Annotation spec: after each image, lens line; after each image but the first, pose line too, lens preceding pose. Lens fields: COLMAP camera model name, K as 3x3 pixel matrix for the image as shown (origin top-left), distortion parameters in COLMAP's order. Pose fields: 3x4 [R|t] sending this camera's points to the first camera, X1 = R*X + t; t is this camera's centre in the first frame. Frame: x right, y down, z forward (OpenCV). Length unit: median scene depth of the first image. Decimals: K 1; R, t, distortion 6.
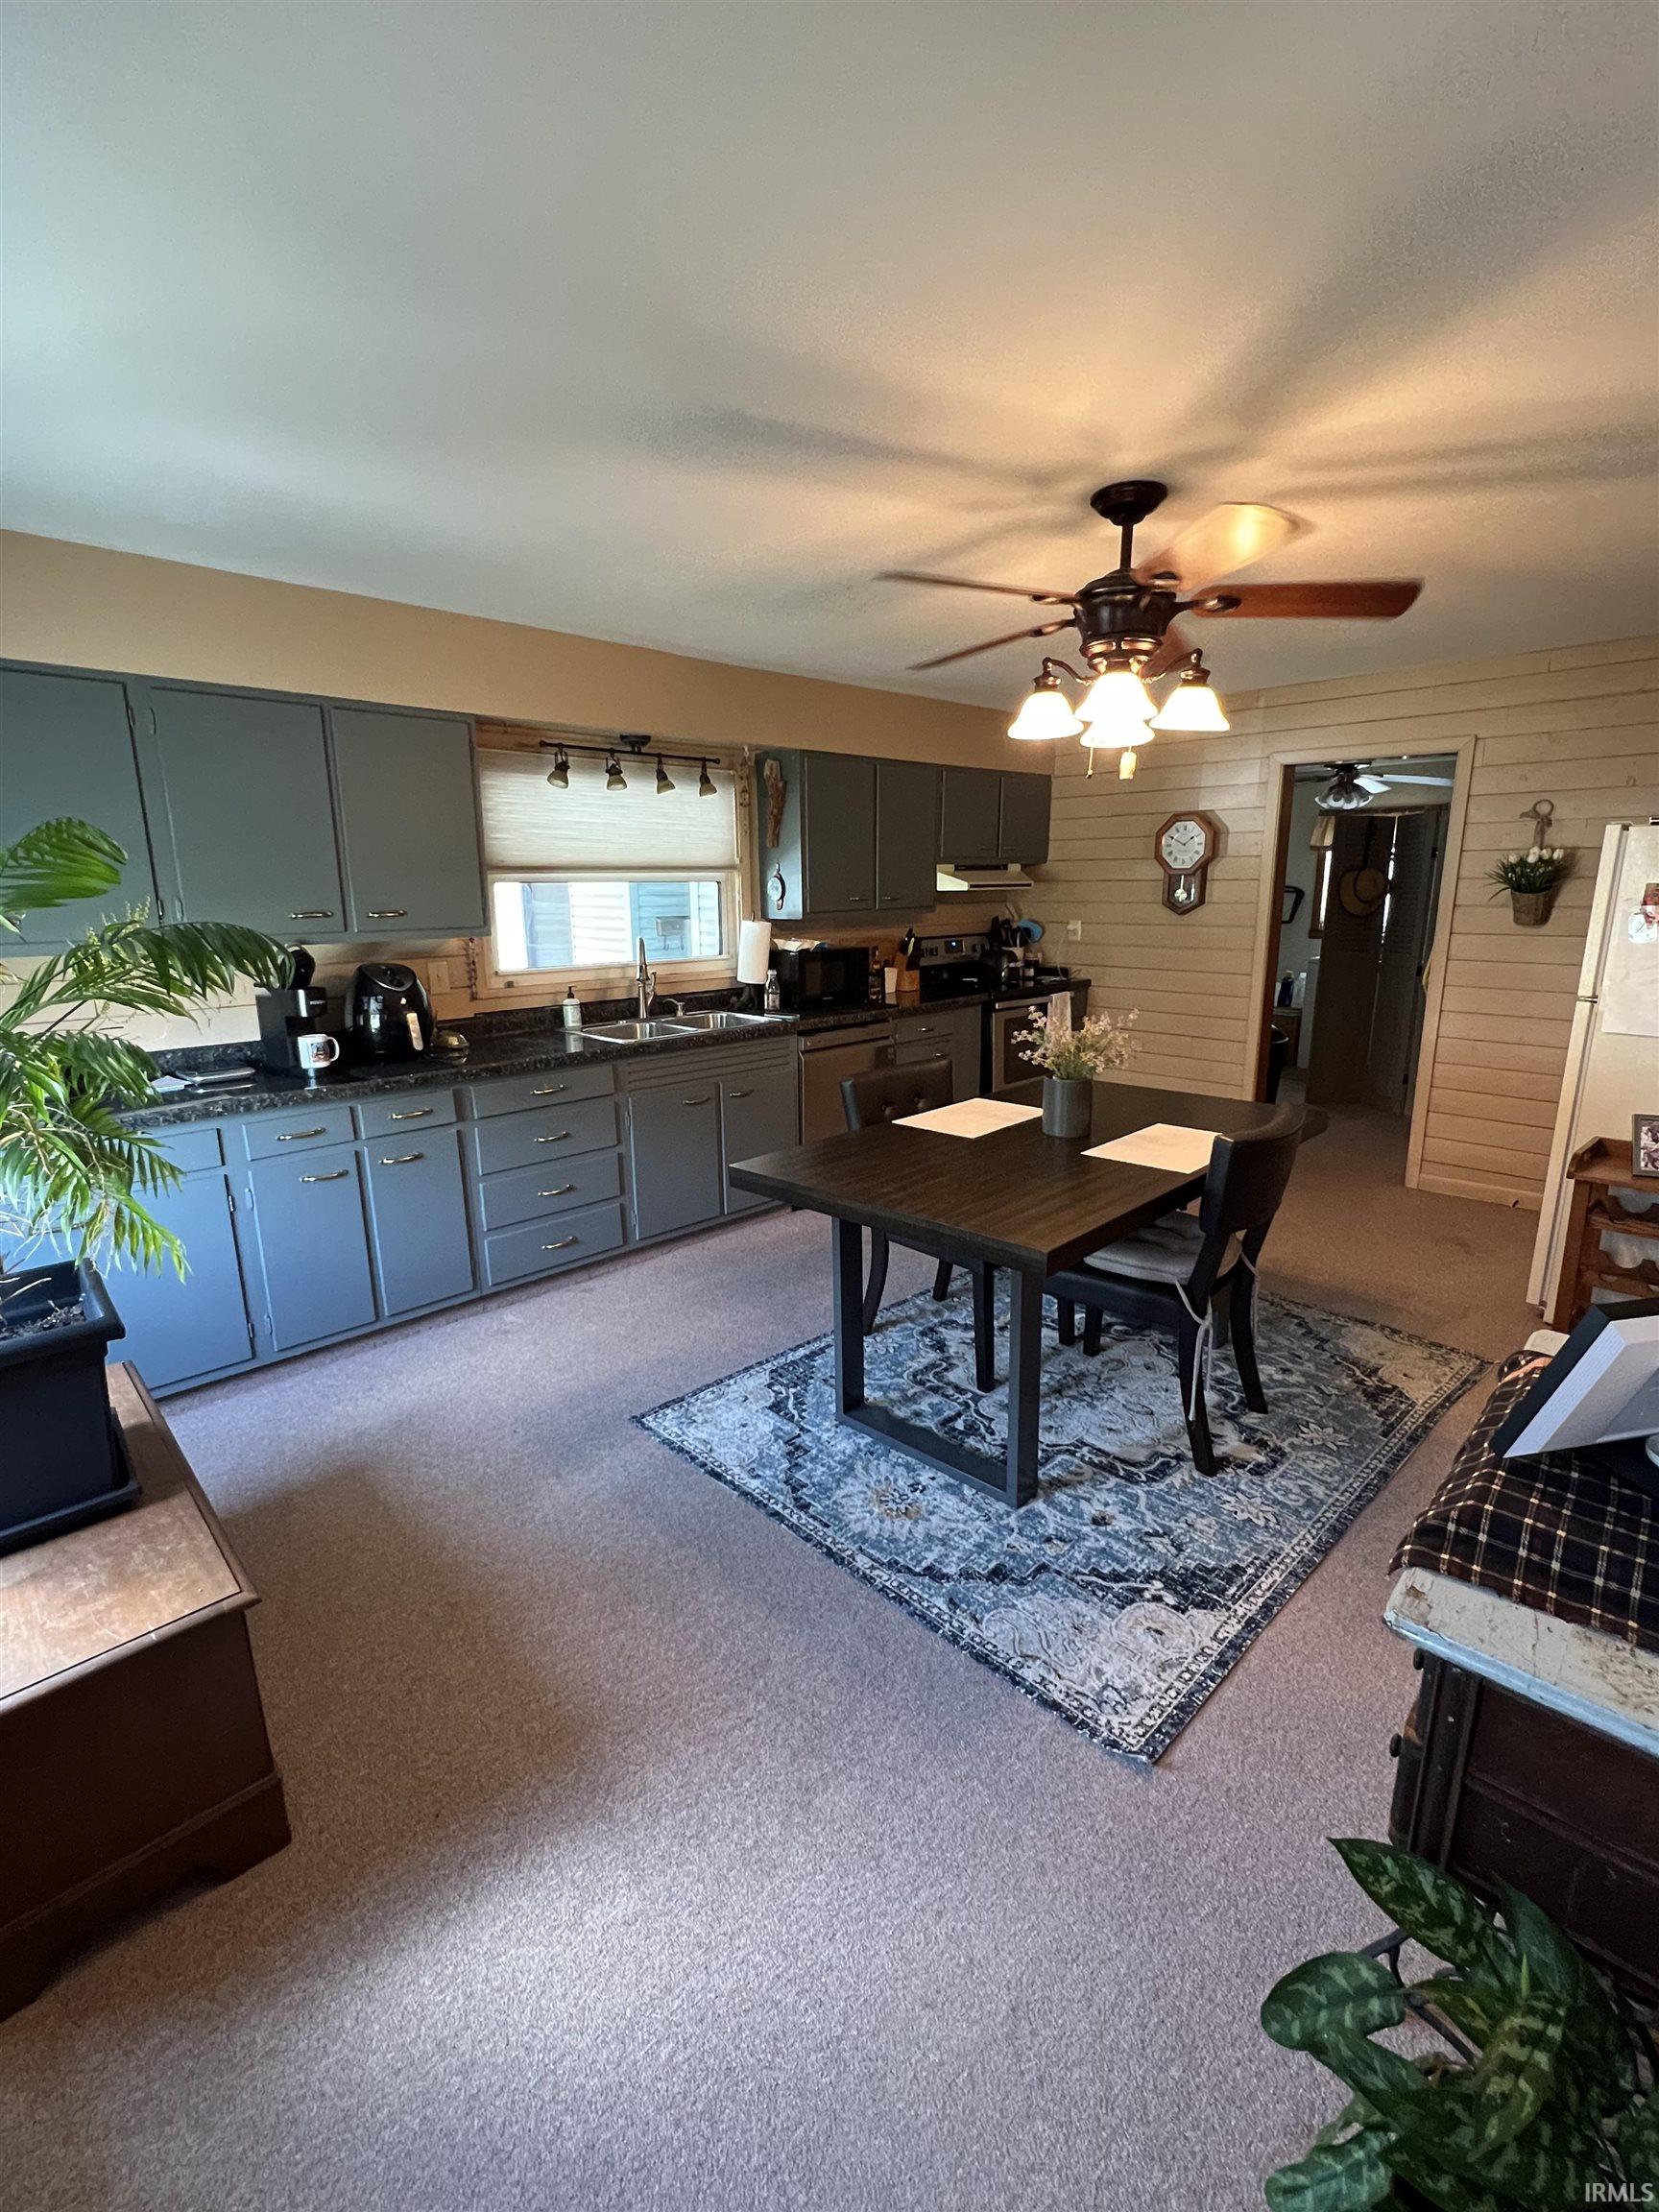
lens RADIAL K [[1039.4, 0, 829.5], [0, 1039.4, 1106.0], [0, 0, 1]] dist [0.000547, -0.000064]
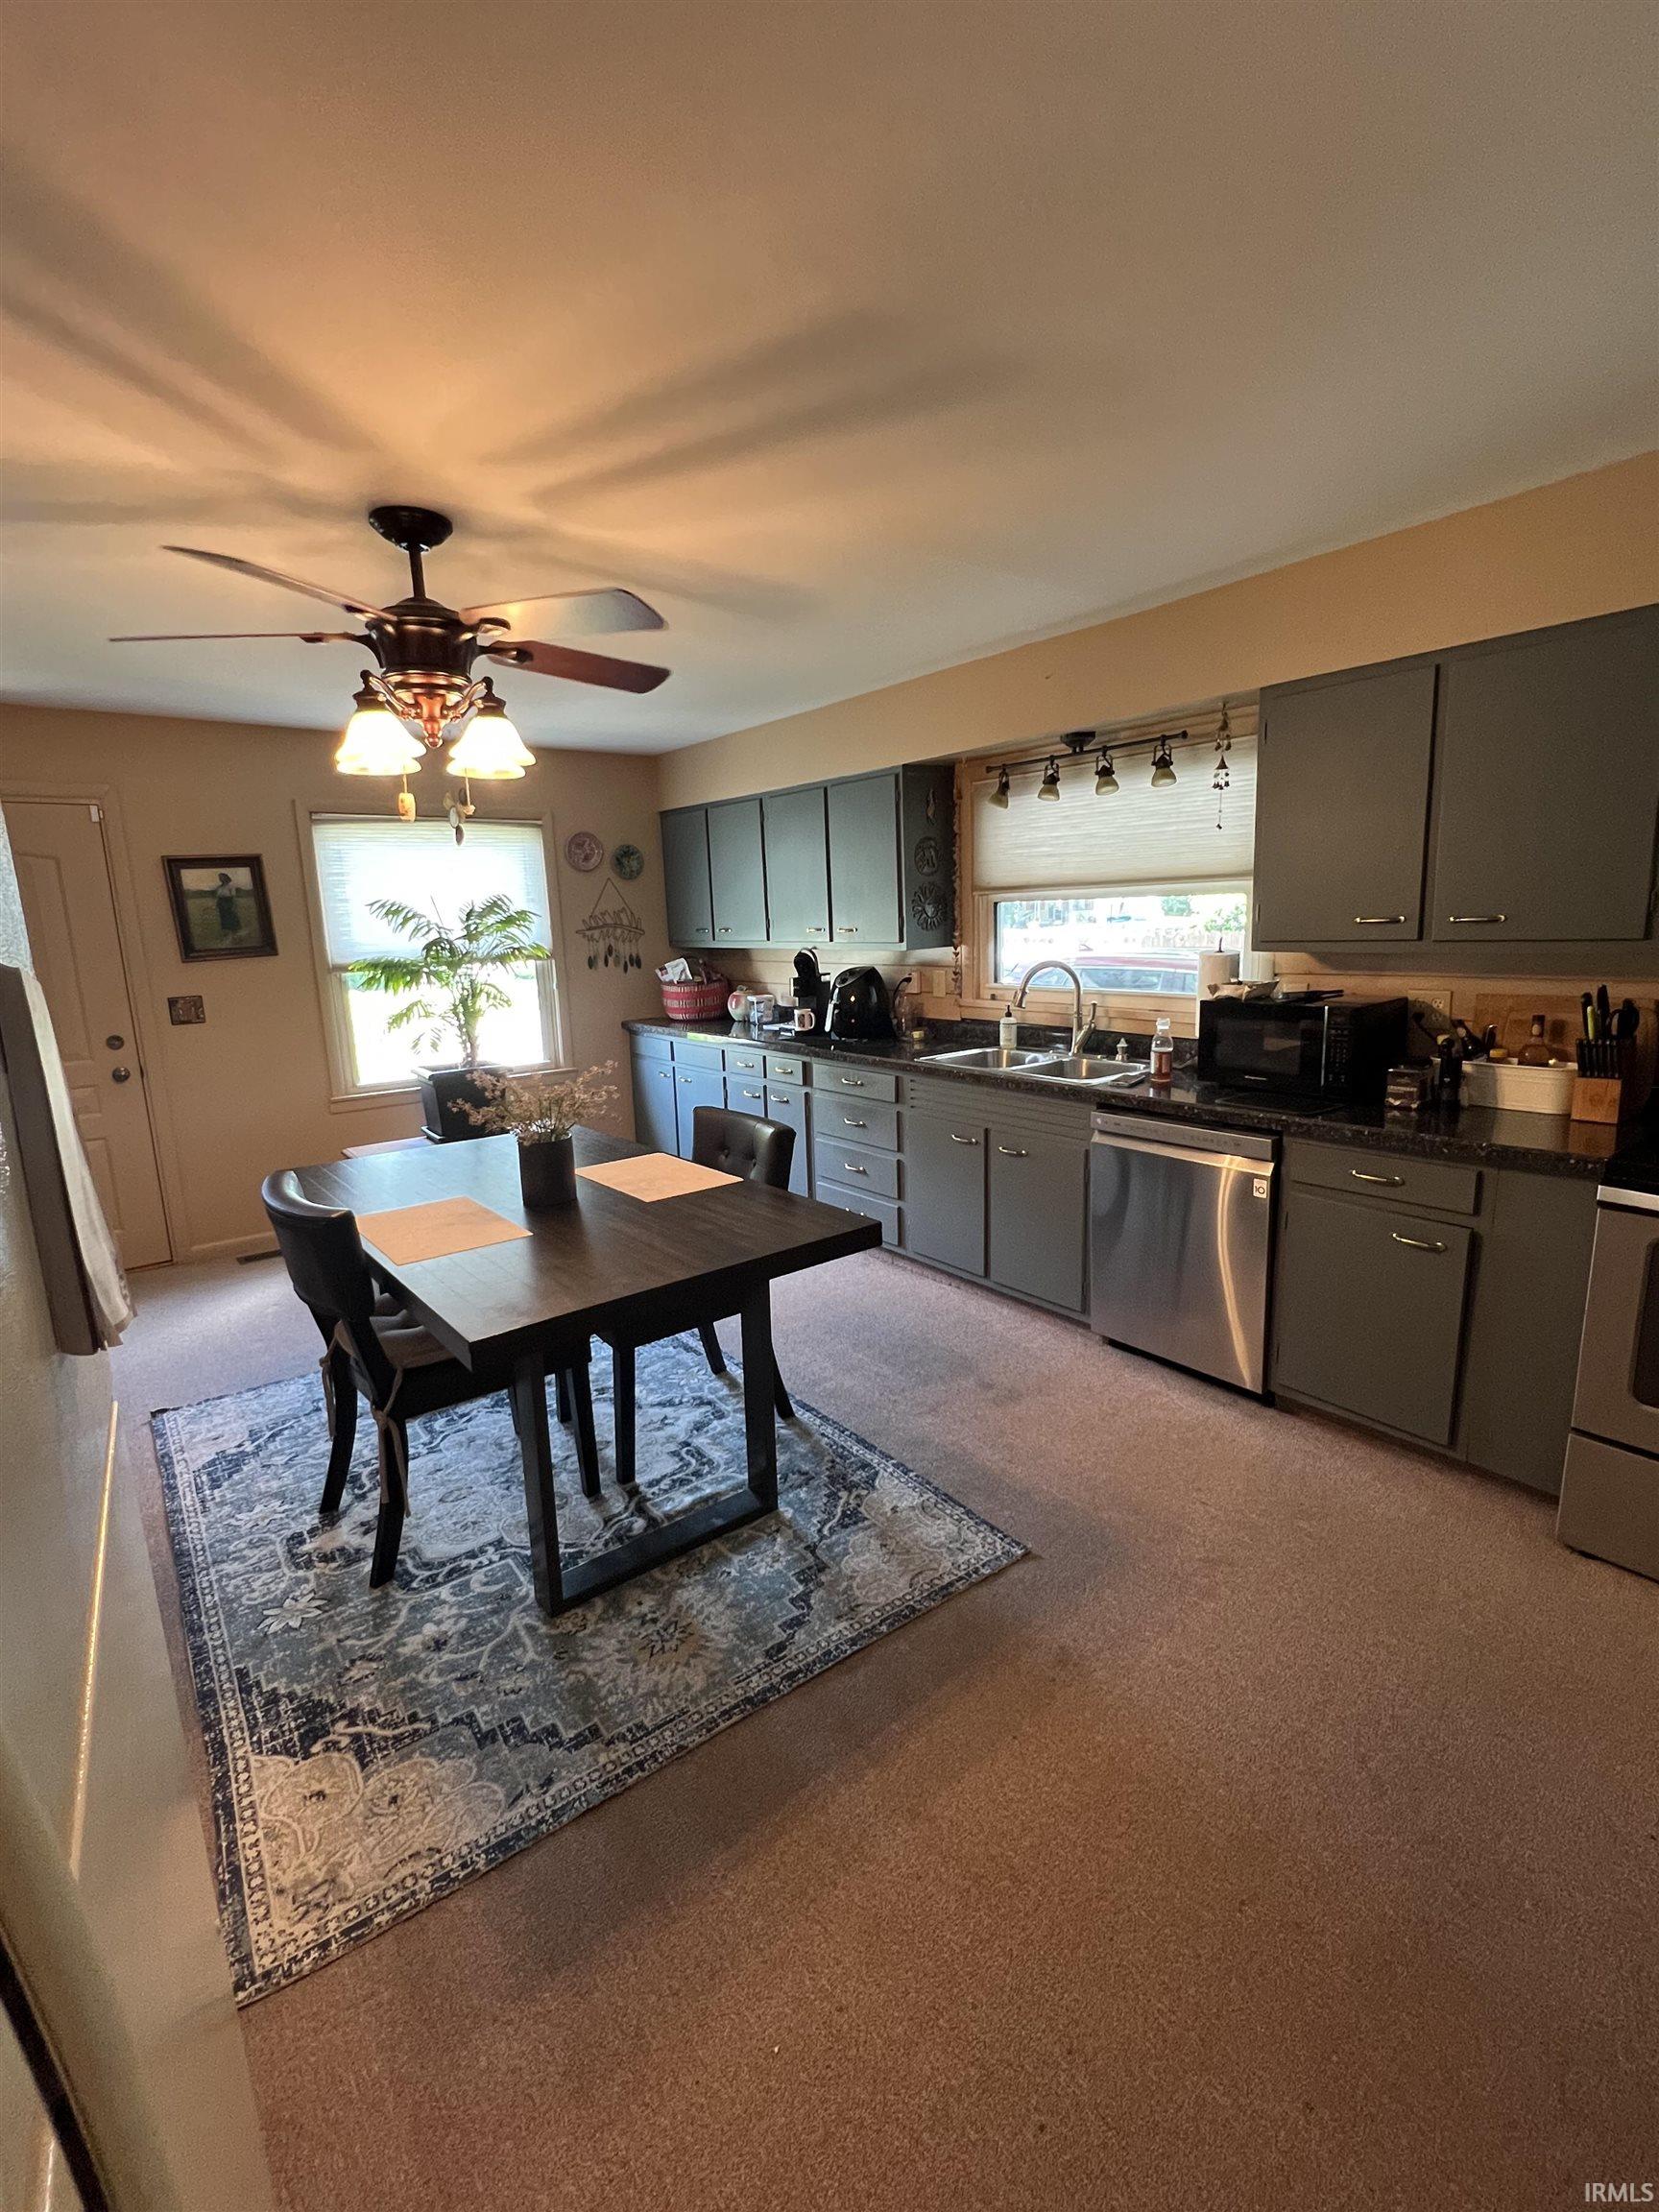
lens RADIAL K [[1039.4, 0, 829.5], [0, 1039.4, 1106.0], [0, 0, 1]] dist [0.000547, -0.000064]
pose [[-0.163477, 0.194015, -0.967282, 0.997605], [-0.175712, 0.959069, 0.222064, -0.279284], [0.970773, 0.206265, -0.122695, 1.278590]]
